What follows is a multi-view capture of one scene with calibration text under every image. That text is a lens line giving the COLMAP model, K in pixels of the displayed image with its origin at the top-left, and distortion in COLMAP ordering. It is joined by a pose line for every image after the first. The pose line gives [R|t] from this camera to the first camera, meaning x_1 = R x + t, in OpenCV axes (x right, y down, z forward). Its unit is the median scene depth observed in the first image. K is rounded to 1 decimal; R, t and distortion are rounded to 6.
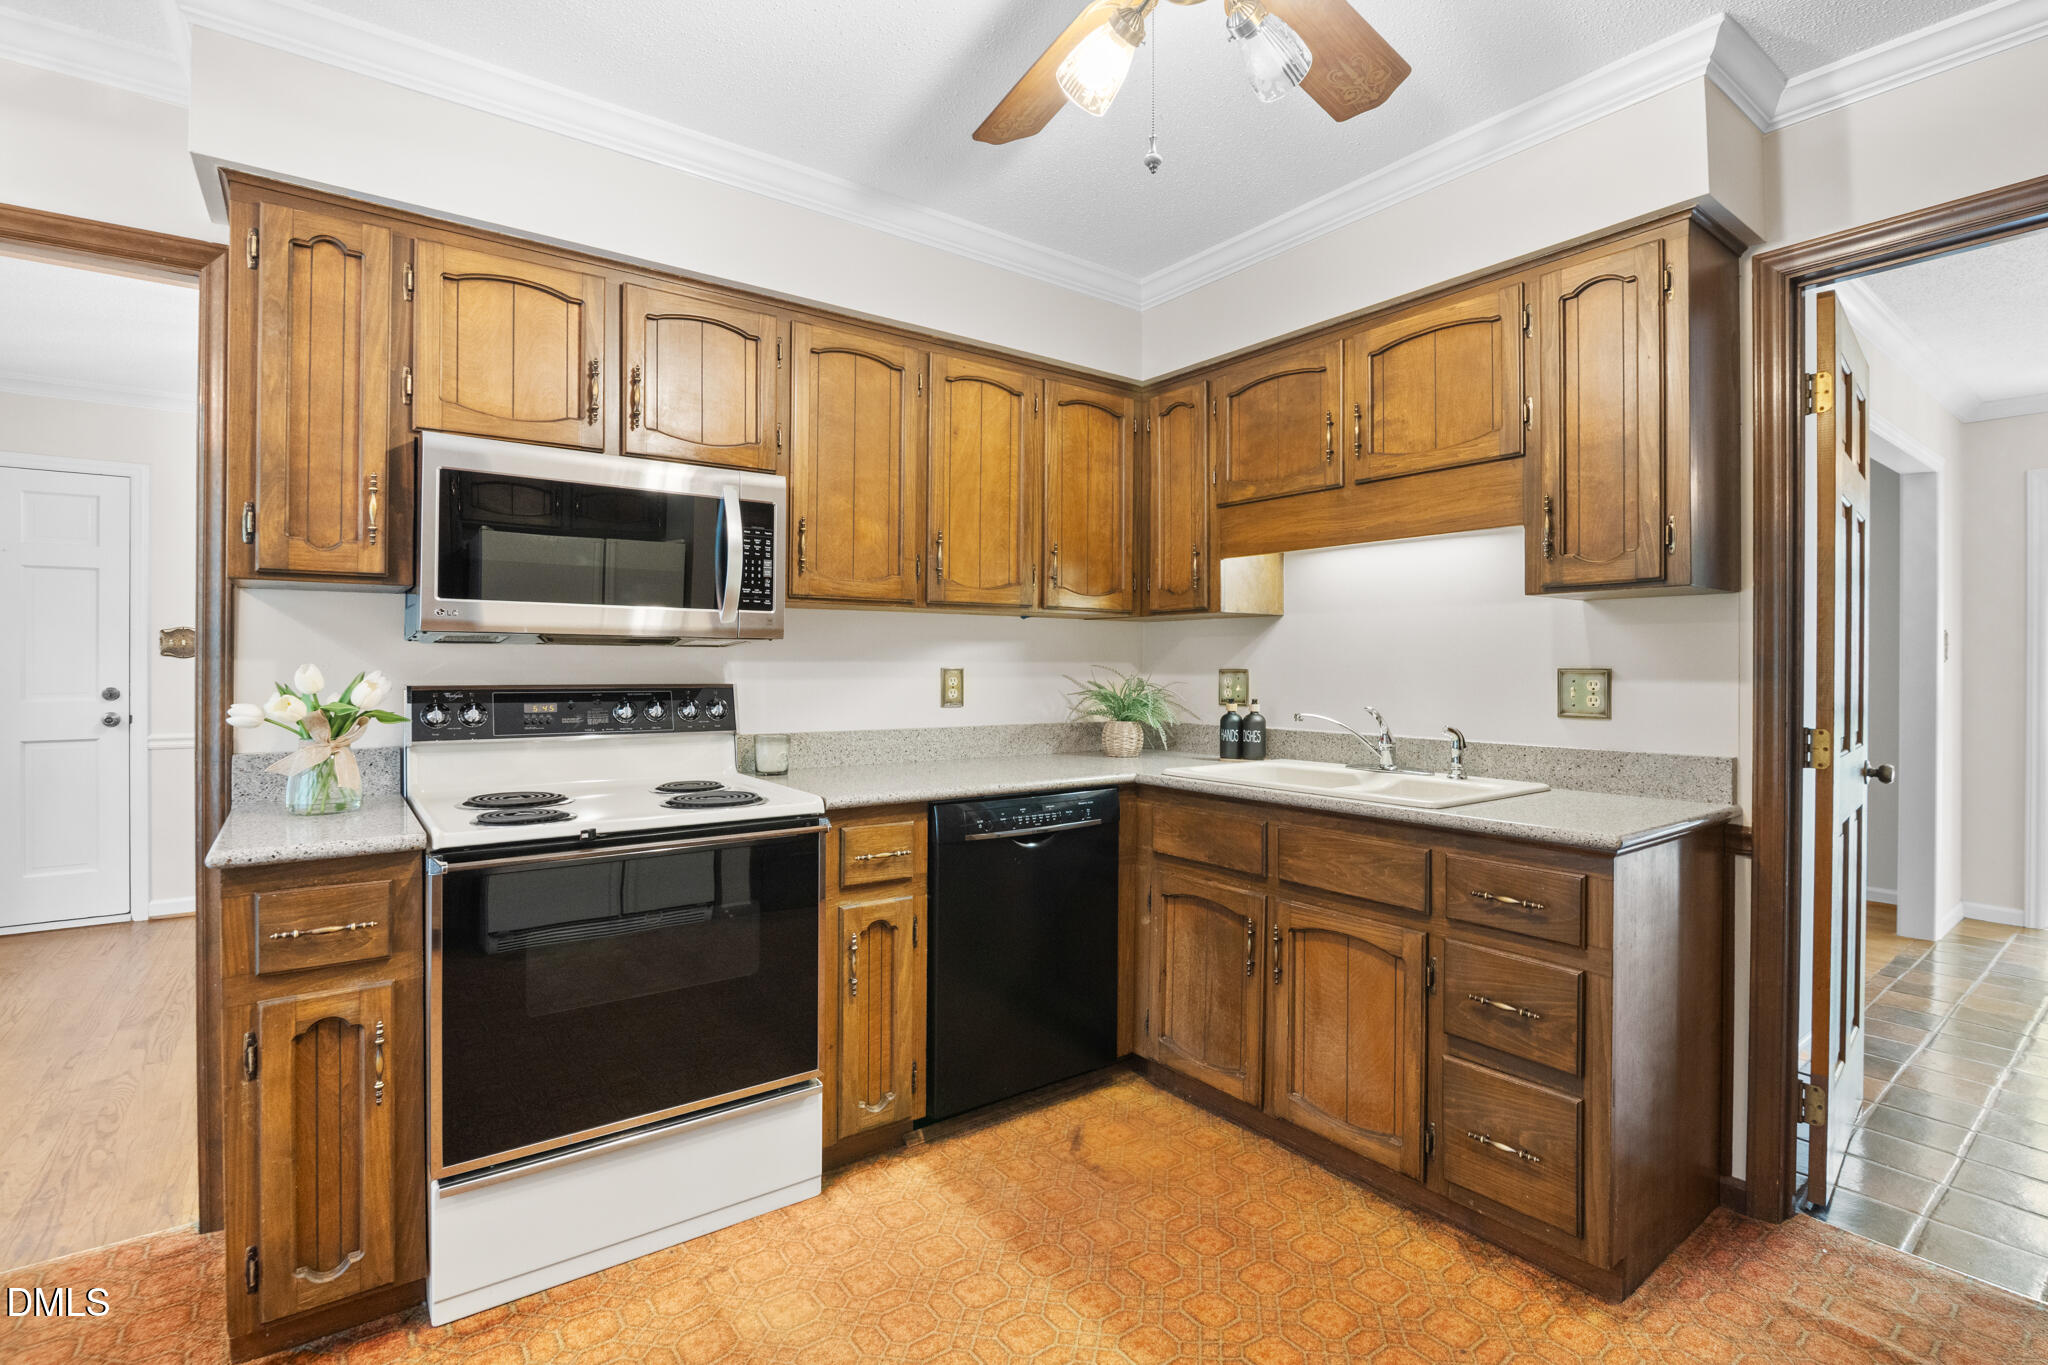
lens RADIAL K [[960.1, 0, 1029.2], [0, 960.1, 670.1], [0, 0, 1]] dist [-0.018721, 0.000659]
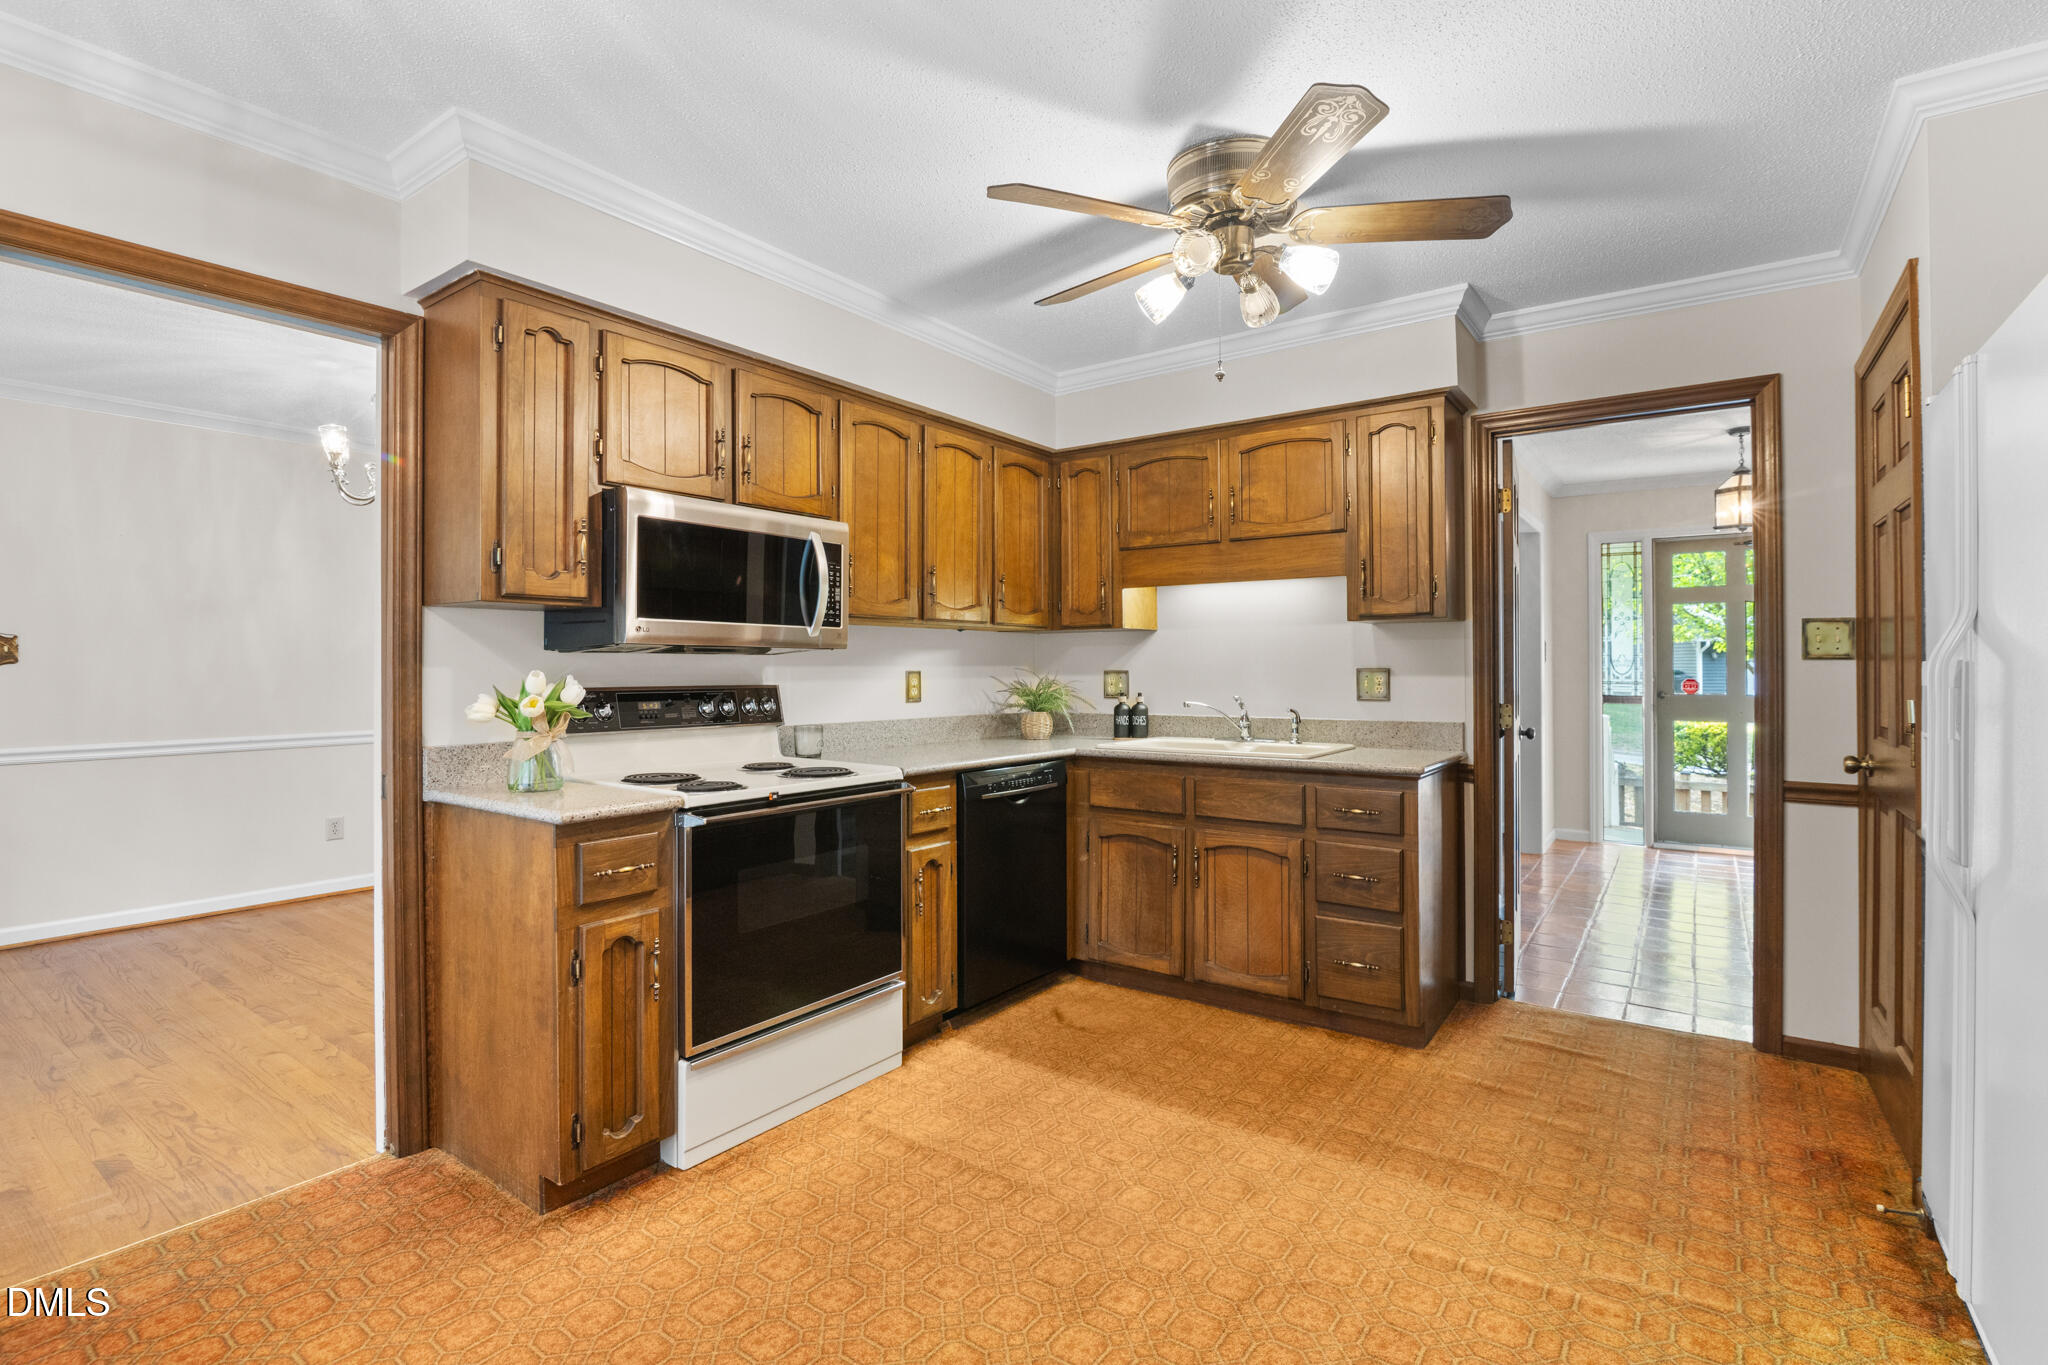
lens RADIAL K [[960.1, 0, 1031.5], [0, 960.1, 667.5], [0, 0, 1]] dist [-0.018721, 0.000659]
pose [[0.954201, -0.005561, 0.299113, -0.436513], [0.007514, 0.999957, -0.005380, 0.001492], [-0.299070, 0.007381, 0.954202, -0.330210]]
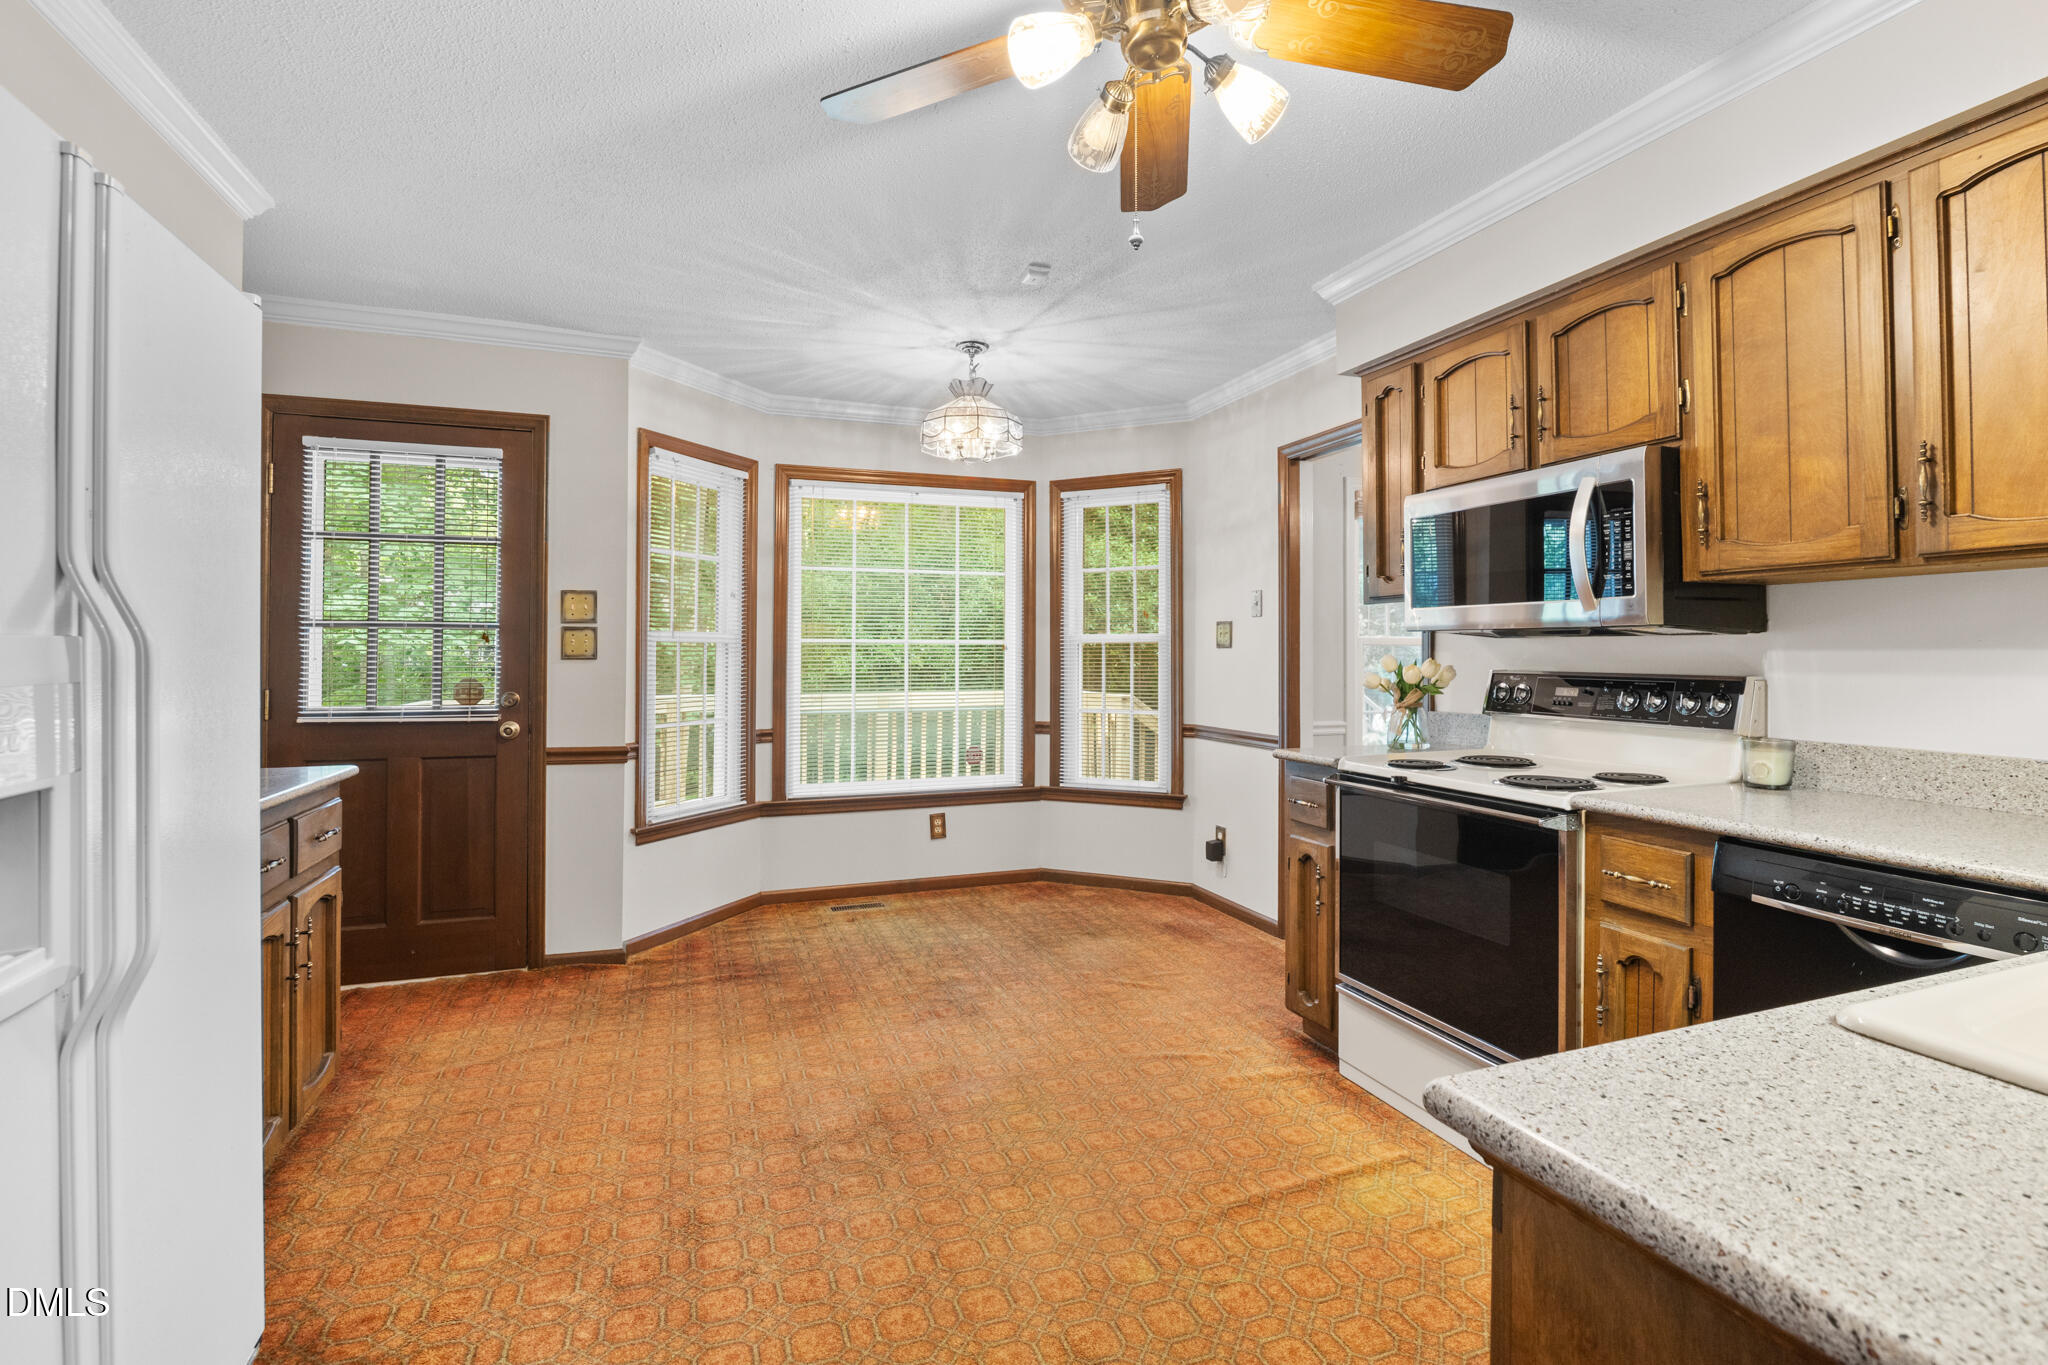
lens RADIAL K [[960.1, 0, 1036.0], [0, 960.1, 634.4], [0, 0, 1]] dist [-0.018721, 0.000659]
pose [[-0.287175, -0.024133, -0.957574, 0.828316], [-0.009510, 0.999705, -0.022342, 0.001999], [0.957831, 0.002691, -0.287320, 0.758308]]
